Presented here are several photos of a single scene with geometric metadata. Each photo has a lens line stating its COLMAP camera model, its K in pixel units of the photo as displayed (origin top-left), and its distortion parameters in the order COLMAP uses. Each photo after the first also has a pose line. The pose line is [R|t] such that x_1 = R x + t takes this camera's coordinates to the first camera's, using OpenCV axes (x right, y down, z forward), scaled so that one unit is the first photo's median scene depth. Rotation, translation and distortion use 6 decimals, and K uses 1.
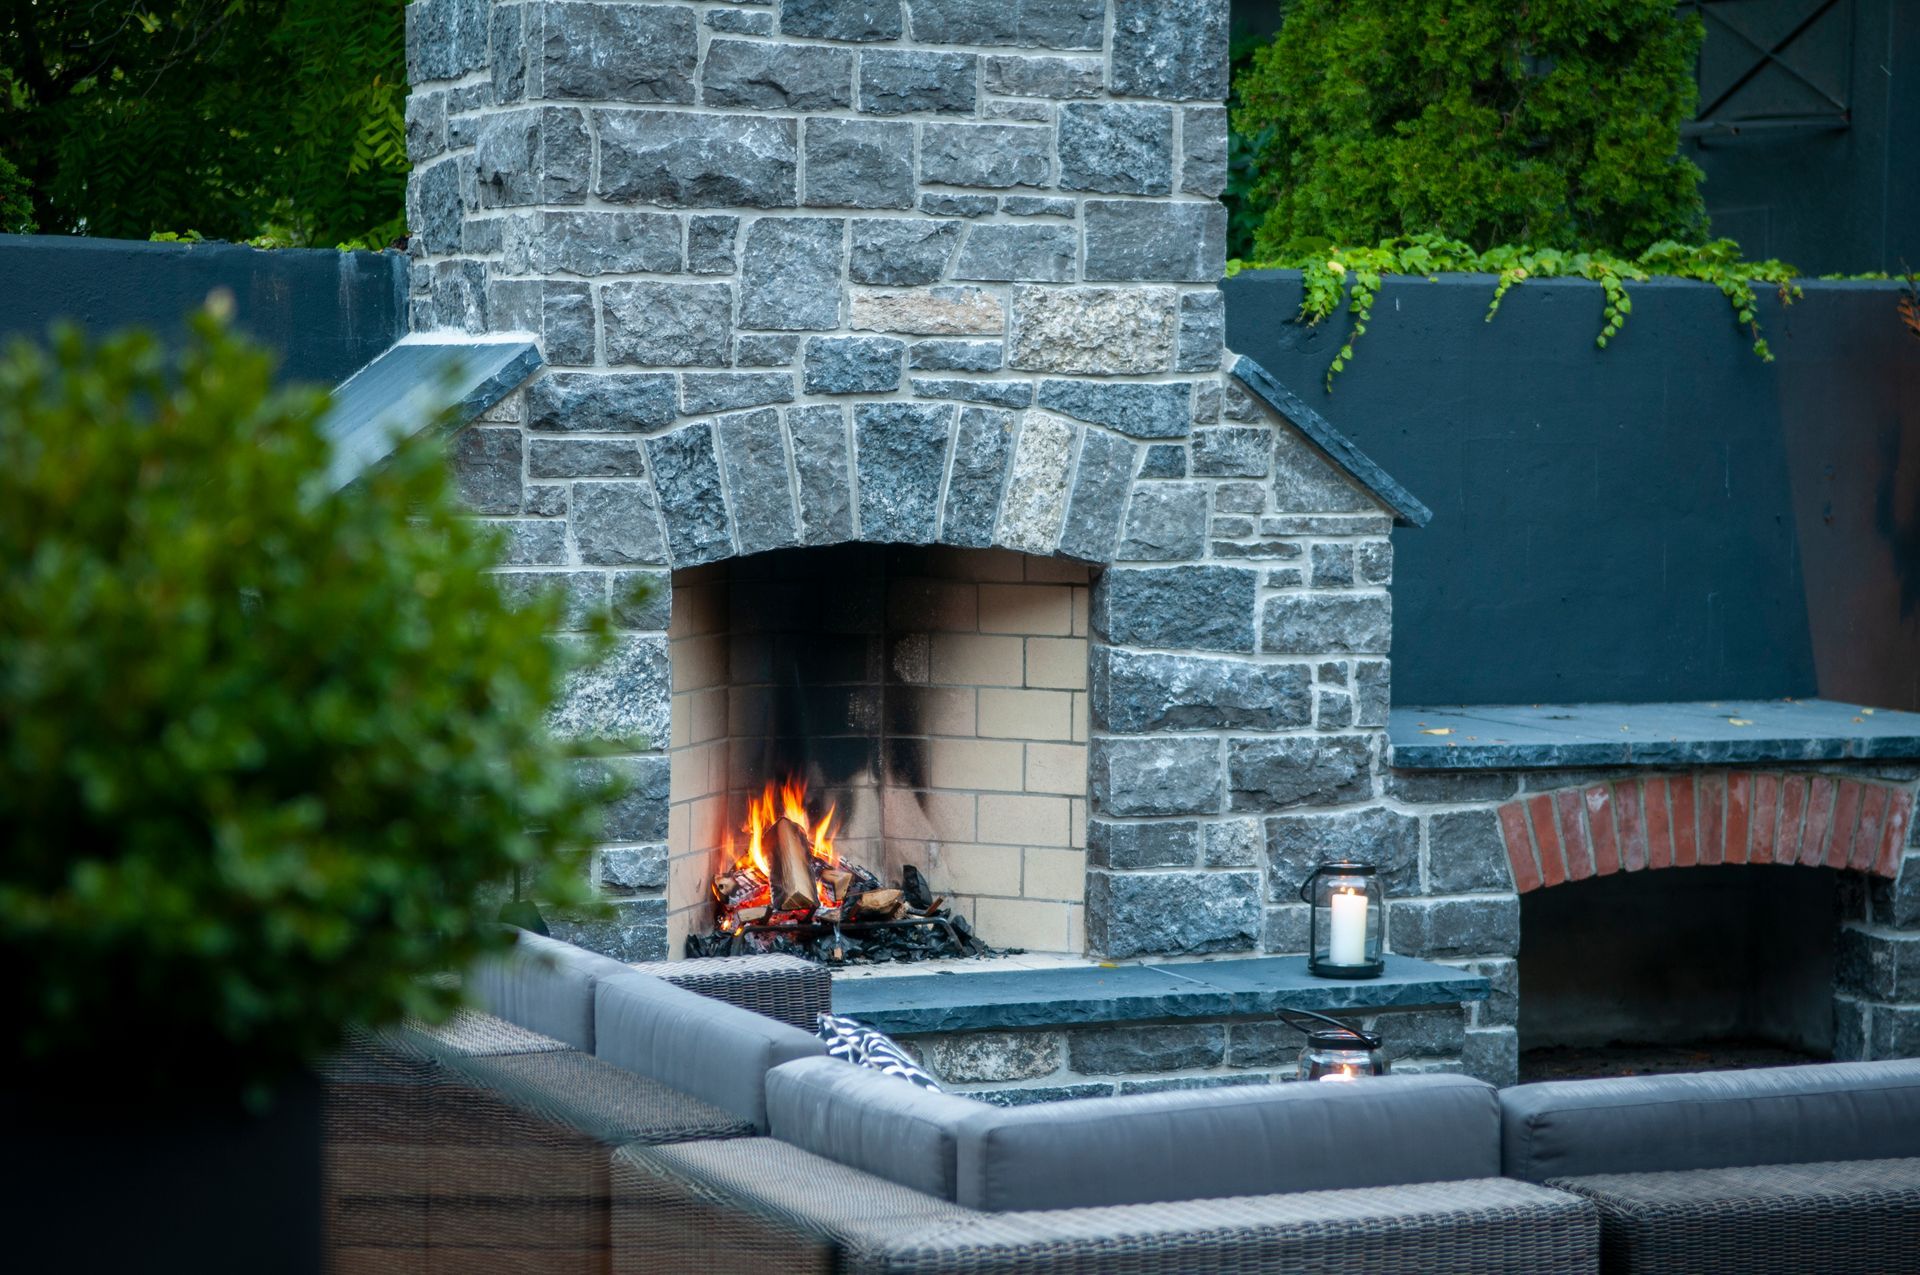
lens RADIAL K [[4457.4, 0, 962.3], [0, 4457.4, 582.1], [0, 0, 1]] dist [0.365980, -1.328366]
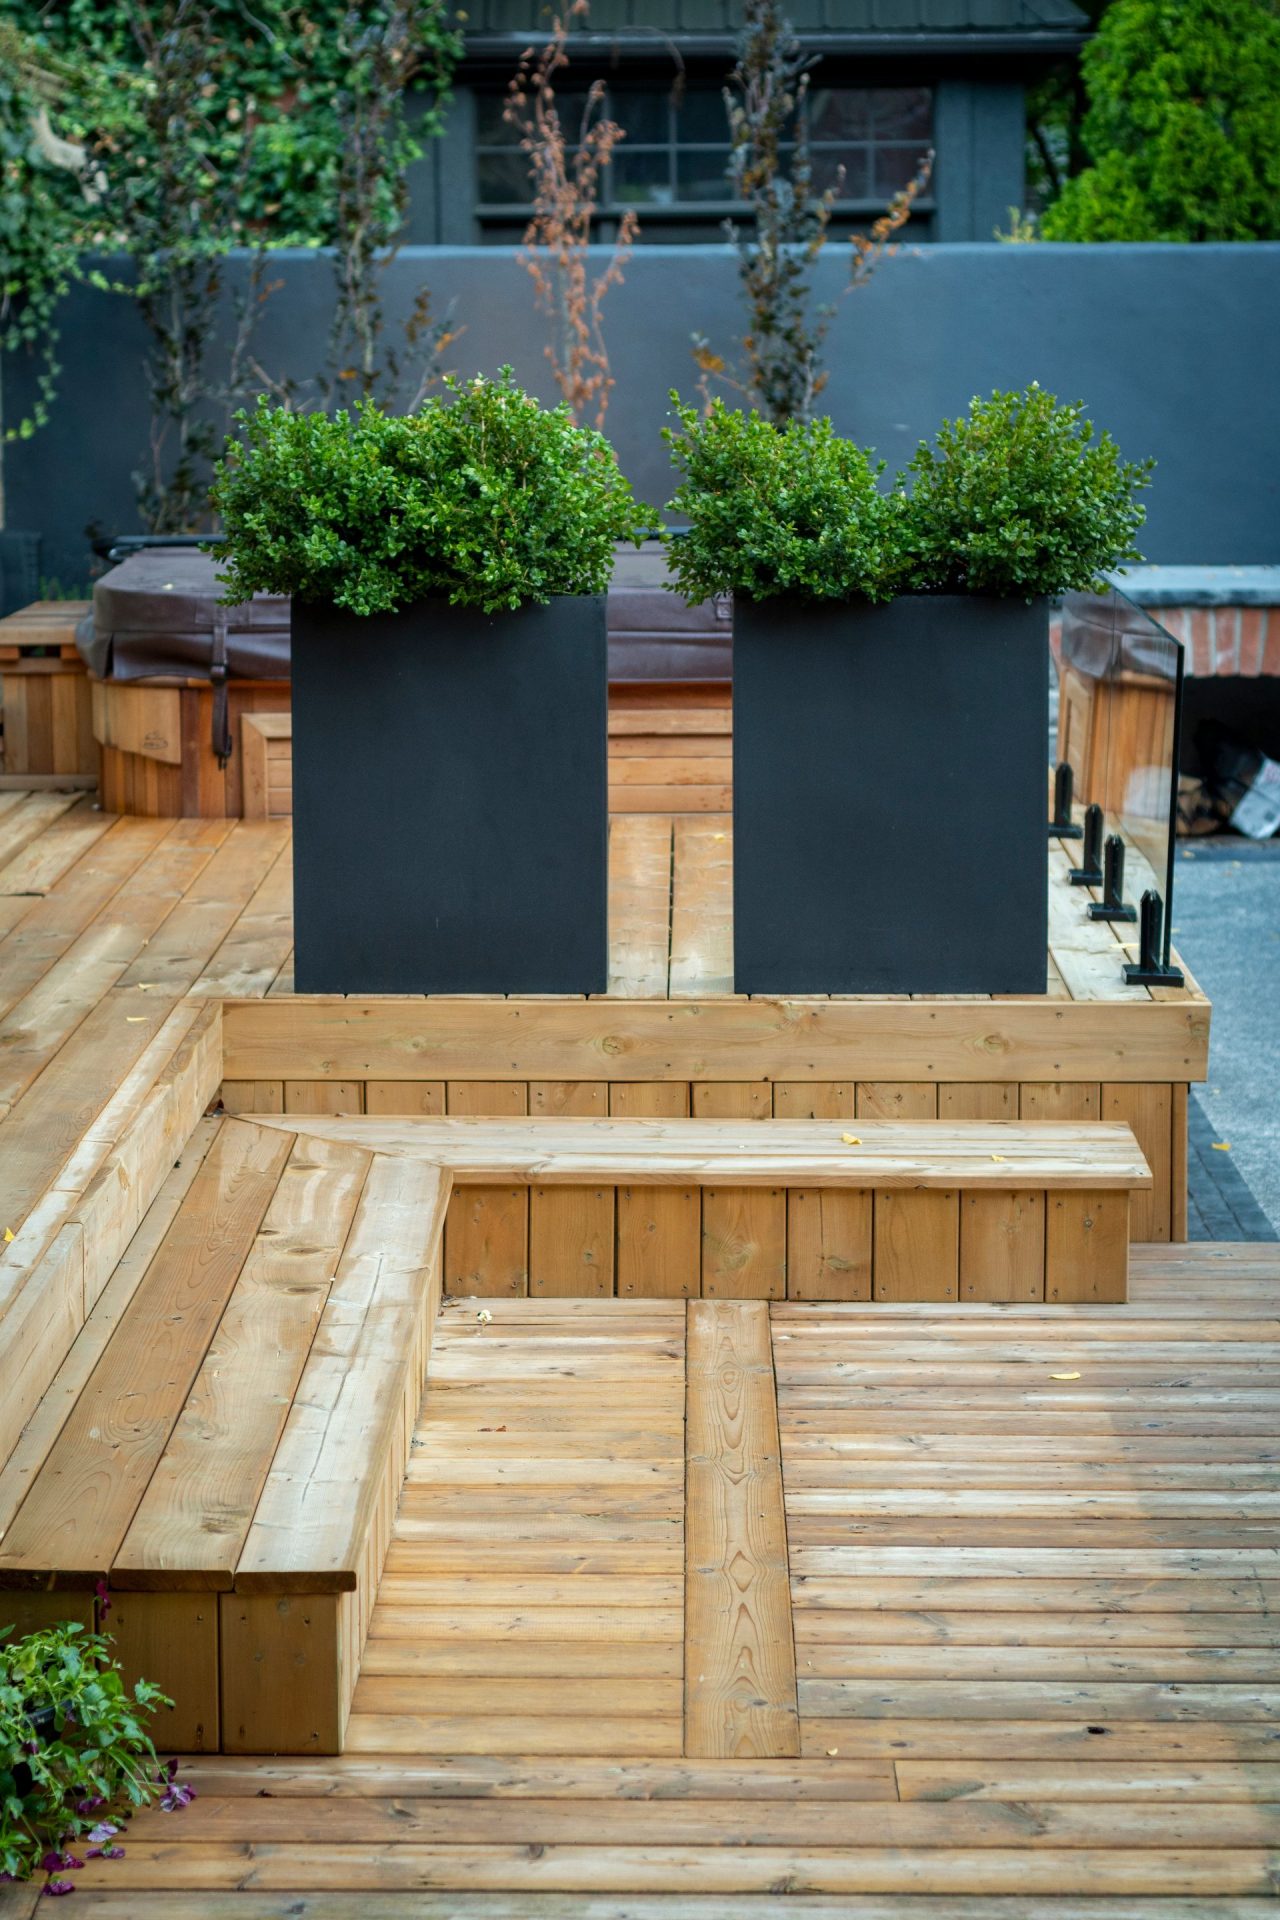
lens RADIAL K [[4288.5, 0, 640.0], [0, 4288.5, 960.0], [0, 0, 1]] dist [0.022210, -0.320745]
pose [[0.900497, 0.054143, -0.431478, 0.199418], [-0.003384, 0.993061, 0.117551, -0.001197], [0.434849, -0.104394, 0.894432, -0.424002]]
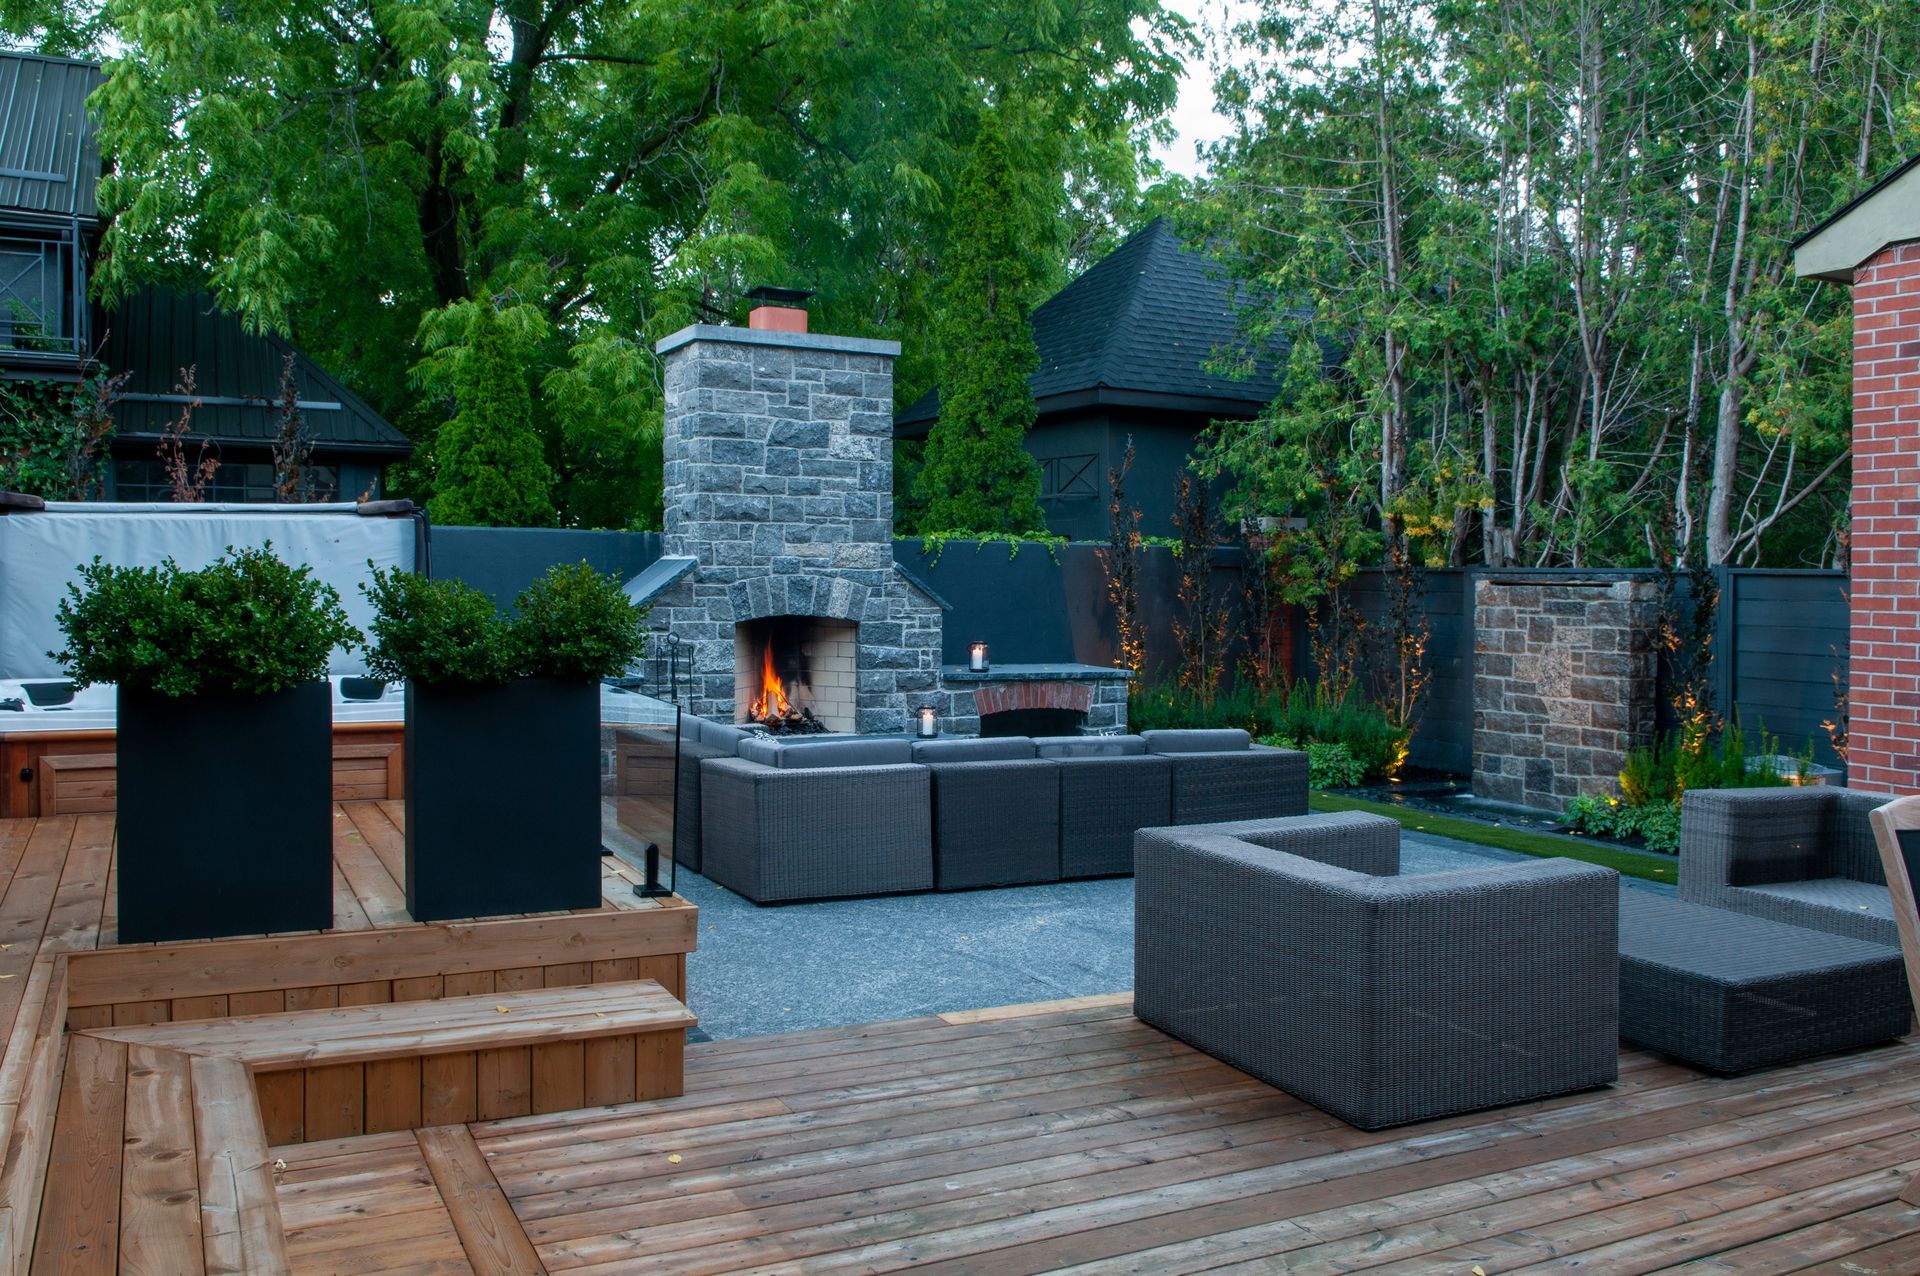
lens RADIAL K [[1529.7, 0, 902.3], [0, 1529.7, 646.2], [0, 0, 1]] dist [-0.007486, -0.049475]
pose [[0.999856, 0.003360, 0.016630, 0.046748], [-0.003453, 0.999979, 0.005545, 0.008877], [-0.016611, -0.005602, 0.999846, -0.218987]]
